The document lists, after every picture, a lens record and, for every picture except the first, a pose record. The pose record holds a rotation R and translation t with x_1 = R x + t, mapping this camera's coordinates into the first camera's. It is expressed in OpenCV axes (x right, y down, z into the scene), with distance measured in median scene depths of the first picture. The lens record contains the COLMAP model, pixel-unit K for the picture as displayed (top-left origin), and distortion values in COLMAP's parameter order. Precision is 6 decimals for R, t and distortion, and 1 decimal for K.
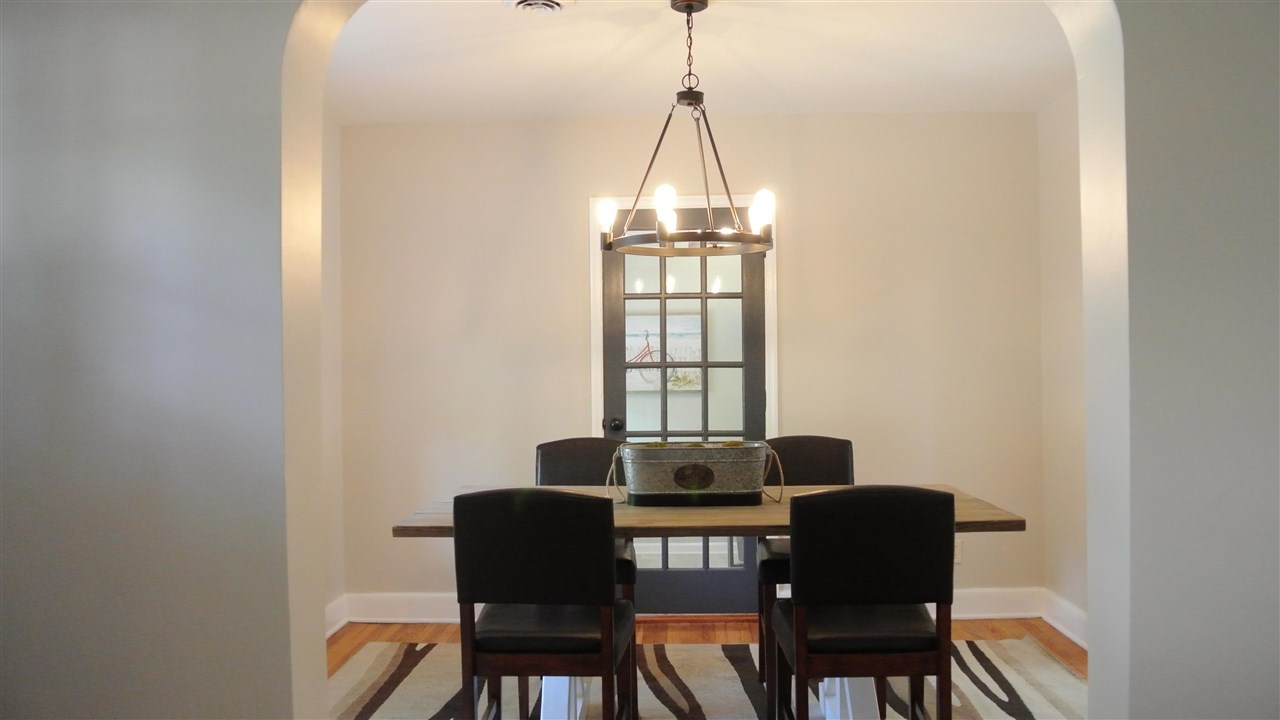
lens RADIAL K [[992.5, 0, 638.4], [0, 992.5, 354.4], [0, 0, 1]] dist [-0.090609, 0.036609]
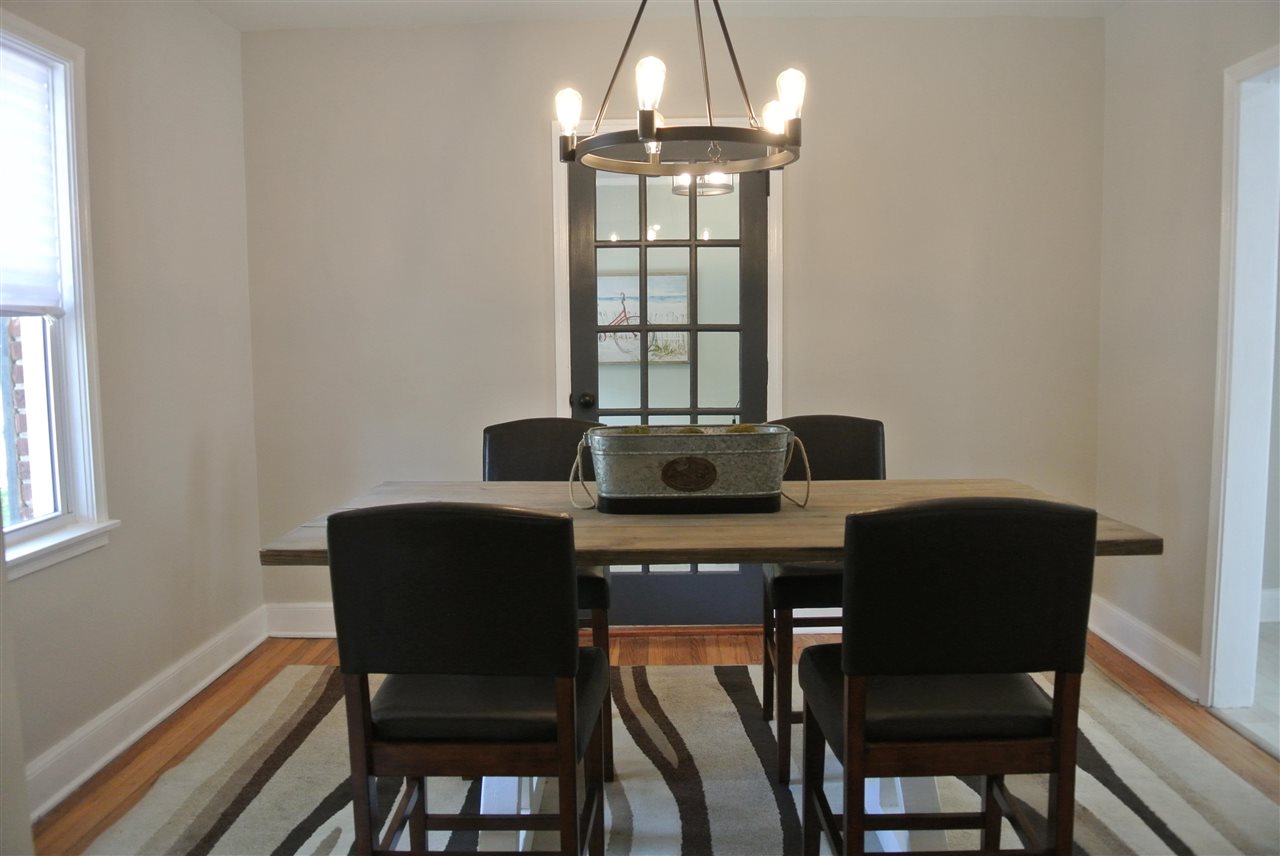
lens RADIAL K [[984.5, 0, 637.1], [0, 984.5, 406.2], [0, 0, 1]] dist [-0.086182, 0.027006]
pose [[0.999722, -0.001847, 0.023495, 0.000791], [0.000016, 0.996976, 0.077711, 0.013912], [-0.023567, -0.077689, 0.996699, 0.224279]]
